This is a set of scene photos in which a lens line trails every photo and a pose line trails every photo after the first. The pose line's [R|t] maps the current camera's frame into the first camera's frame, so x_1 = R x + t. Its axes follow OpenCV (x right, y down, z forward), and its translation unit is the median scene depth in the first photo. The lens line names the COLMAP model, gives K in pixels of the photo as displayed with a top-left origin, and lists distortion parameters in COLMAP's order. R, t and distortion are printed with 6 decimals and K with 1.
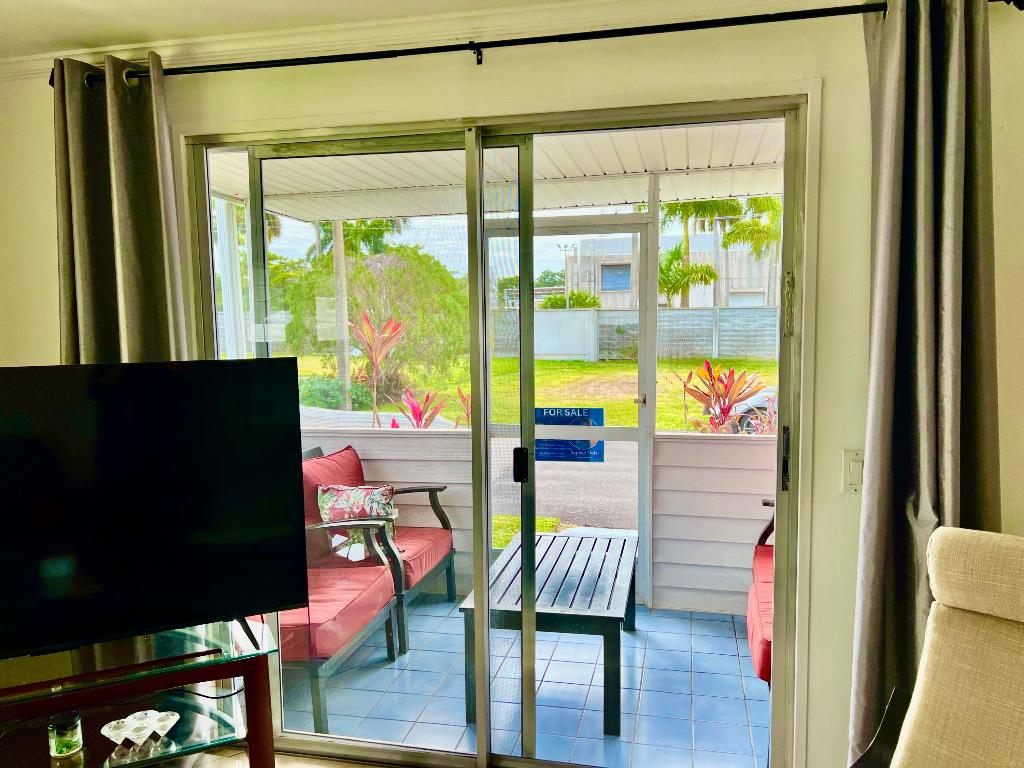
lens RADIAL K [[769.0, 0, 512.0], [0, 769.0, 390.8], [0, 0, 1]] dist [0.060720, -0.076817]
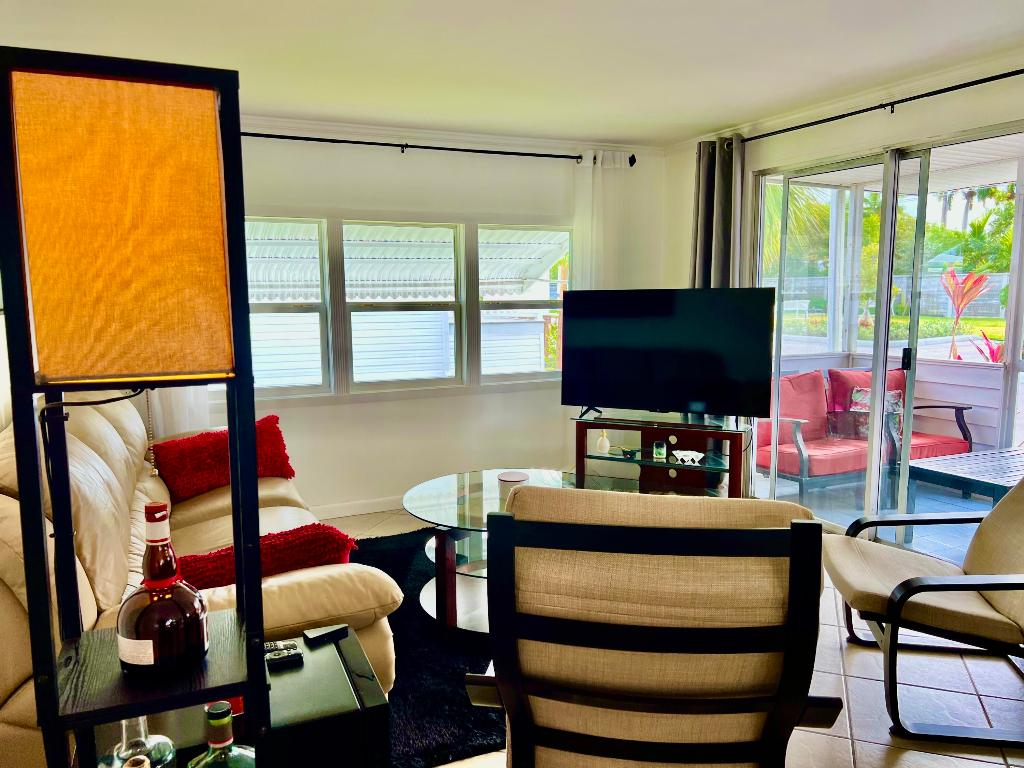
lens RADIAL K [[769.0, 0, 511.9], [0, 769.0, 382.5], [0, 0, 1]] dist [0.060720, -0.076817]
pose [[0.599521, 0.117961, -0.791619, 0.832939], [-0.091822, 0.992686, 0.078382, 0.098624], [0.795075, 0.025696, 0.605967, -0.642928]]
